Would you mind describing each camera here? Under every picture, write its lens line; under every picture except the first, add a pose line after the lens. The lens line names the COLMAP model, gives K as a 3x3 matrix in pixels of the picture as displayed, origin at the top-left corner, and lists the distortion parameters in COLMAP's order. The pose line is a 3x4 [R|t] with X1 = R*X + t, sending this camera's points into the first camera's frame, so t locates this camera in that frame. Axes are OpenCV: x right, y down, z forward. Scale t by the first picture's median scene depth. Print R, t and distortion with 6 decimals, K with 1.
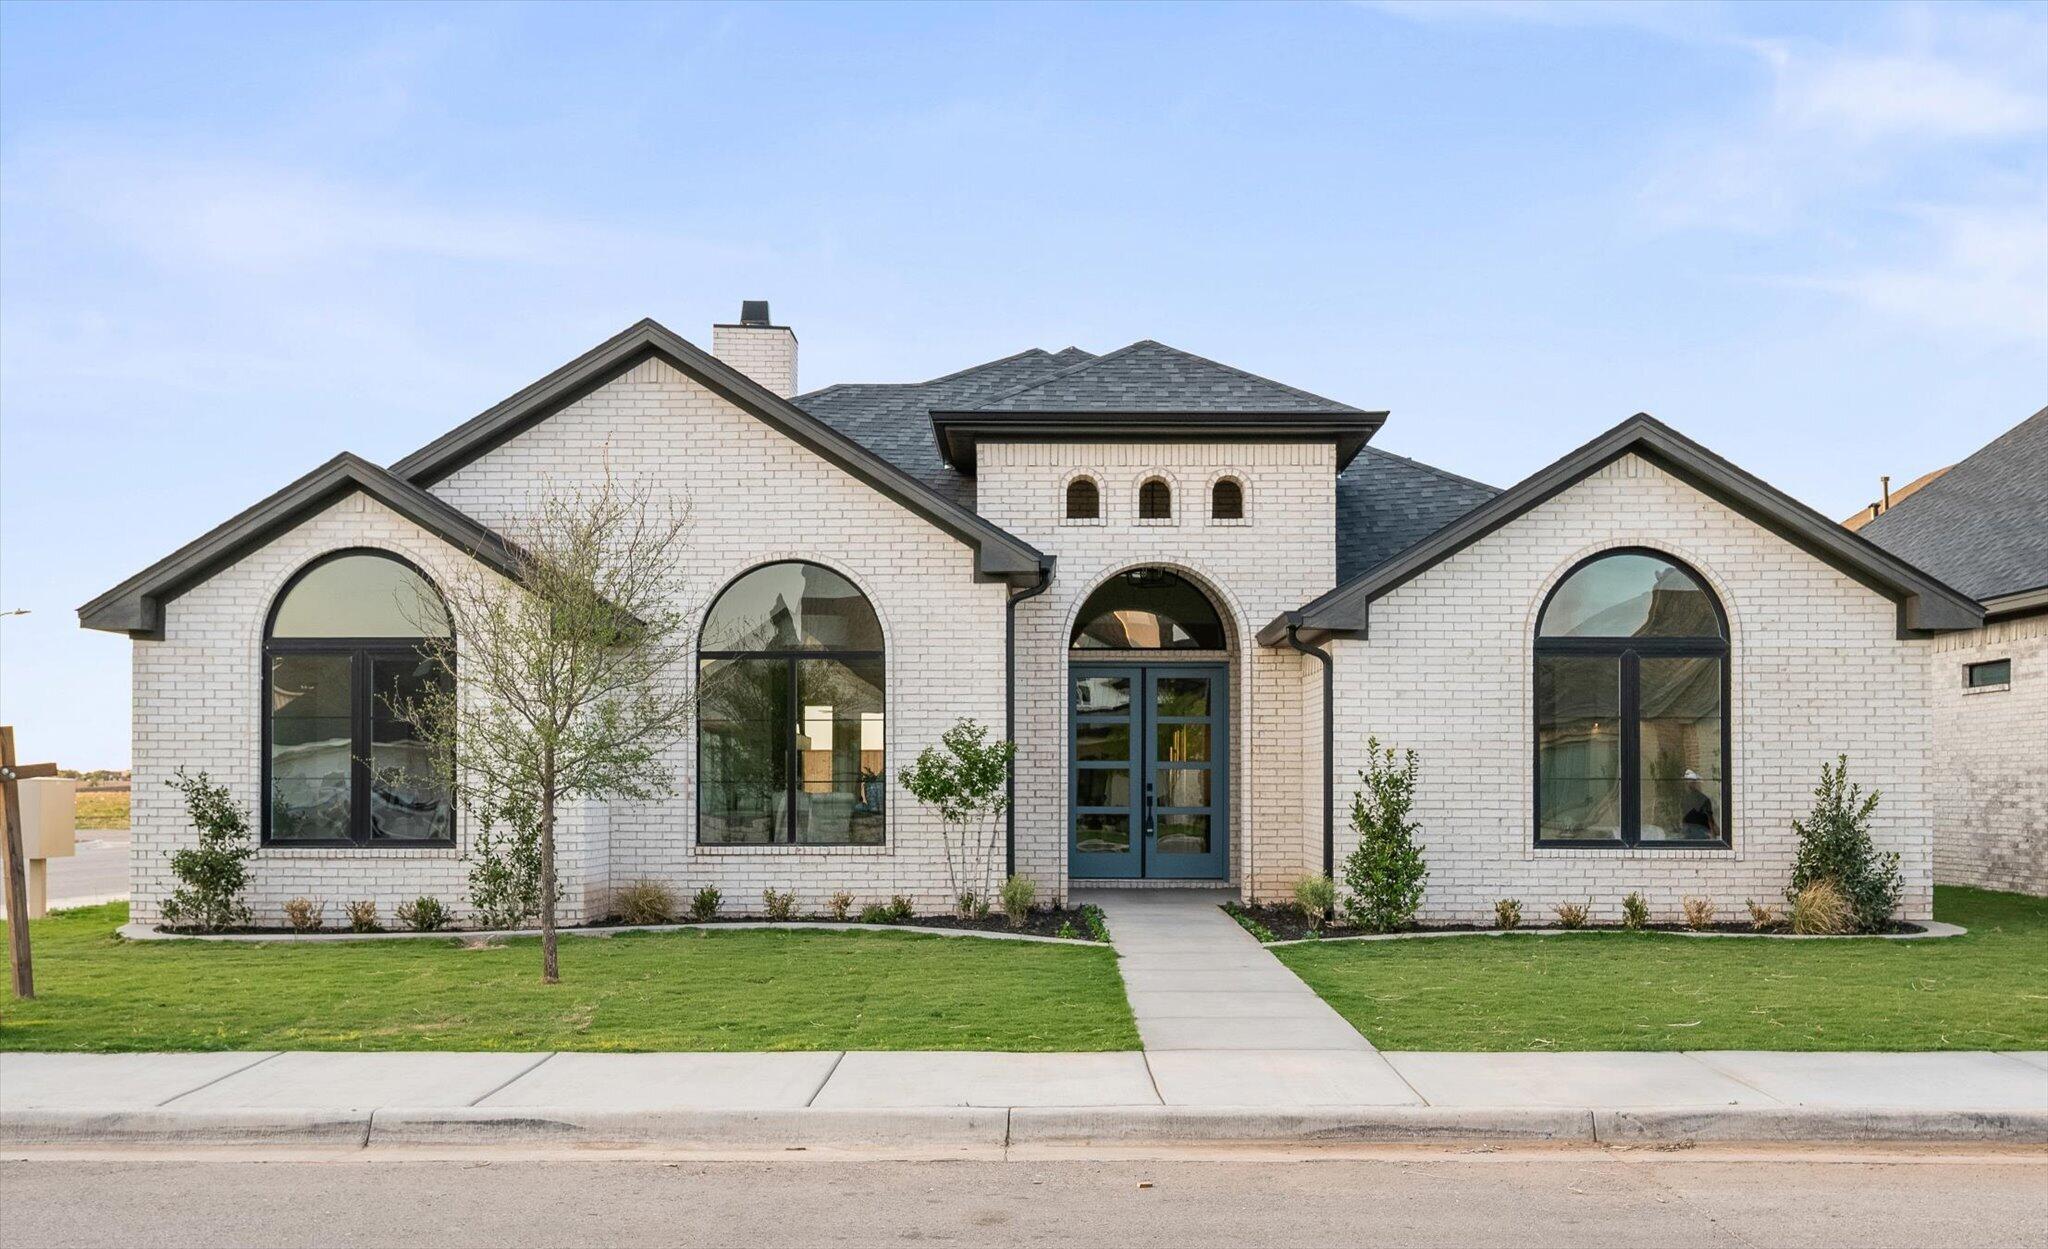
lens RADIAL K [[1679.0, 0, 1023.7], [0, 1679.0, 669.7], [0, 0, 1]] dist [-0.002808, 0.000349]
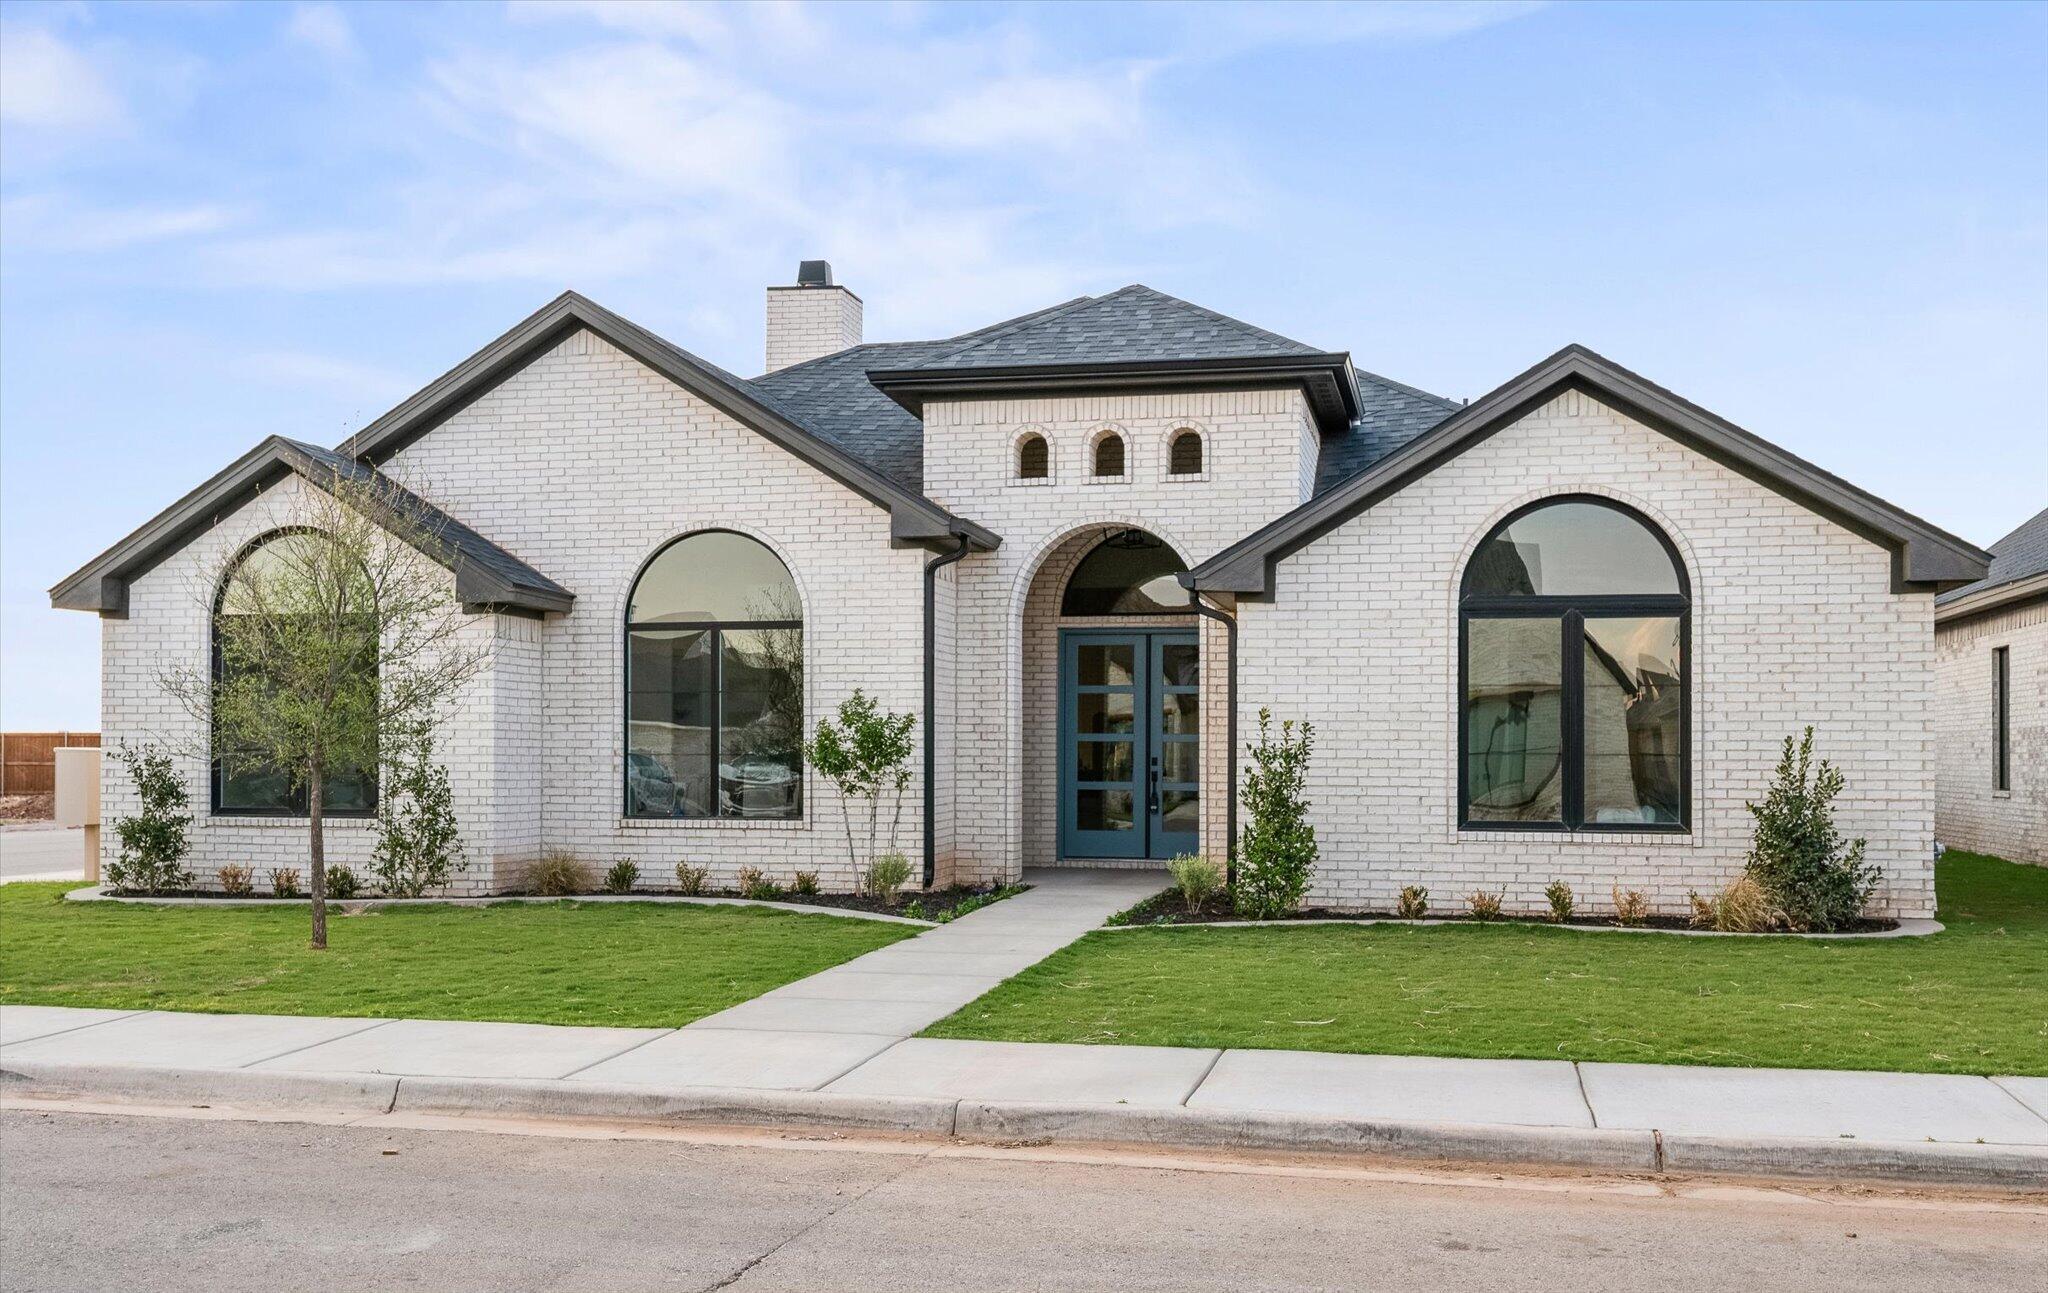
lens RADIAL K [[1790.1, 0, 1024.0], [0, 1790.1, 646.5], [0, 0, 1]] dist [-0.001997, -0.002308]
pose [[0.979785, -0.009035, -0.199852, 0.266289], [0.010250, 0.999935, 0.005049, 0.000032], [0.199793, -0.006996, 0.979813, 0.008105]]
